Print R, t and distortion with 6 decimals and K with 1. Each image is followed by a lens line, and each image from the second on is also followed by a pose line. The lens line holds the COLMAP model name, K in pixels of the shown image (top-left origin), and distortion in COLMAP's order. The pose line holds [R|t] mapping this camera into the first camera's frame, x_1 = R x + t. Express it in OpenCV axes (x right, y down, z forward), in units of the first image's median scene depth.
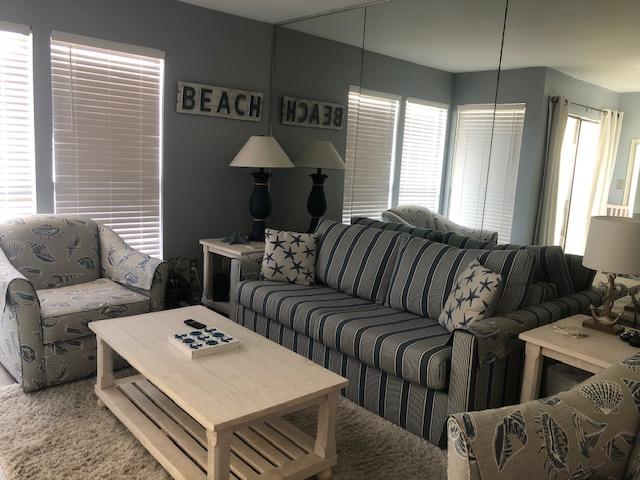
lens RADIAL K [[521.8, 0, 320.5], [0, 521.8, 239.1], [0, 0, 1]] dist [0.031245, -0.029353]
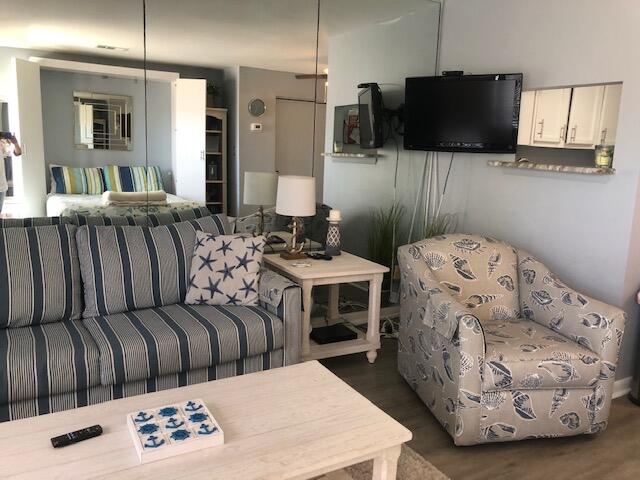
lens RADIAL K [[521.8, 0, 323.0], [0, 521.8, 242.4], [0, 0, 1]] dist [0.031245, -0.029353]
pose [[0.189172, -0.222514, 0.956400, -0.735641], [0.128420, 0.971228, 0.200563, -0.131475], [-0.973510, 0.084880, 0.212304, 0.639045]]
